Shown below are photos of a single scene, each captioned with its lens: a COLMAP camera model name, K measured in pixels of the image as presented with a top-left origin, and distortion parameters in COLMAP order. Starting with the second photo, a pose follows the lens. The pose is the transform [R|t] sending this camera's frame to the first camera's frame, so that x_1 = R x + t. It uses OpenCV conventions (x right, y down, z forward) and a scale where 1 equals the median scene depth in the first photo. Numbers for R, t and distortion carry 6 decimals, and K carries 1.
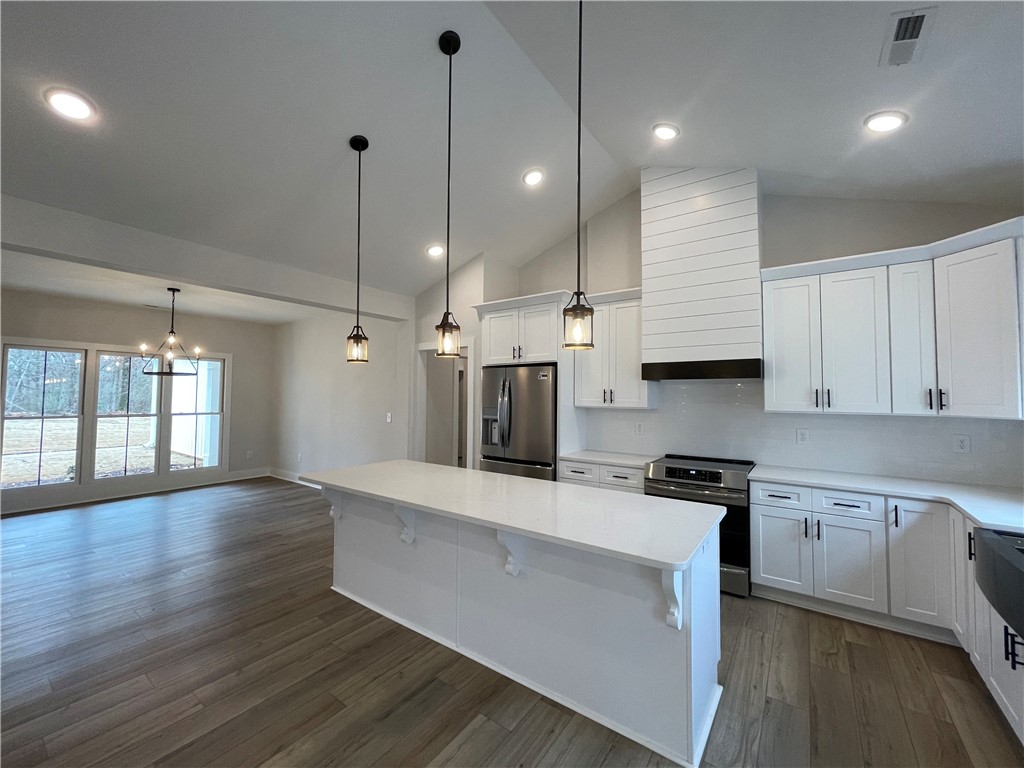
lens RADIAL K [[410.7, 0, 511.1], [0, 410.7, 380.2], [0, 0, 1]] dist [-0.001844, 0.000503]
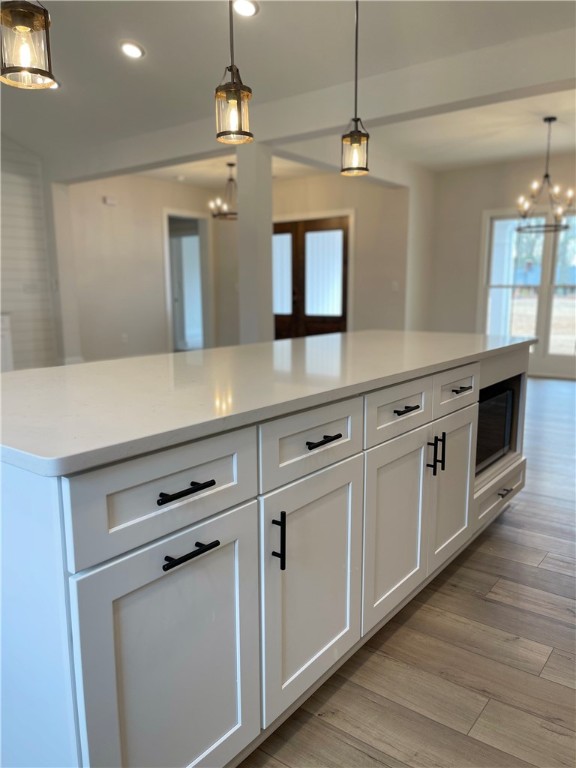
lens RADIAL K [[578.7, 0, 287.2], [0, 578.7, 385.5], [0, 0, 1]] dist [0.065426, -0.081817]
pose [[-0.033163, 0.158122, -0.986863, 0.482537], [0.038425, 0.986877, 0.156833, 0.111153], [0.998711, -0.032719, -0.038803, 0.630867]]
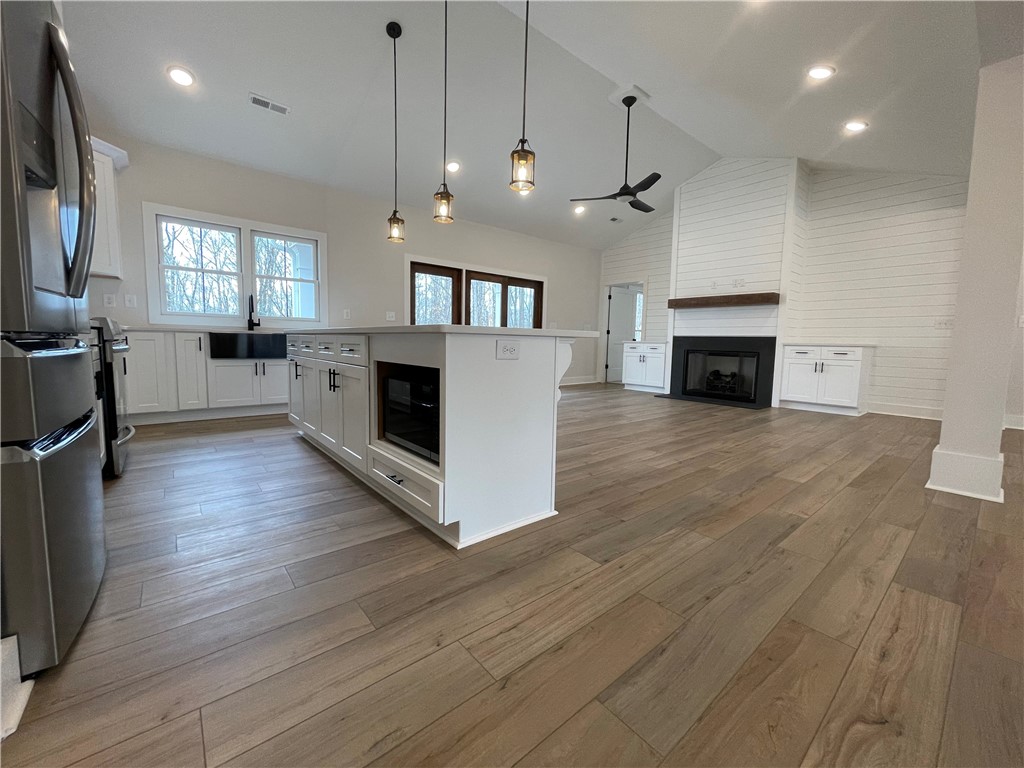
lens RADIAL K [[410.7, 0, 512.5], [0, 410.7, 378.2], [0, 0, 1]] dist [-0.001844, 0.000503]
pose [[-0.968473, -0.048162, 0.244419, -0.399527], [-0.035449, 0.997793, 0.056150, 0.201357], [-0.246584, 0.045716, -0.968043, 1.258866]]
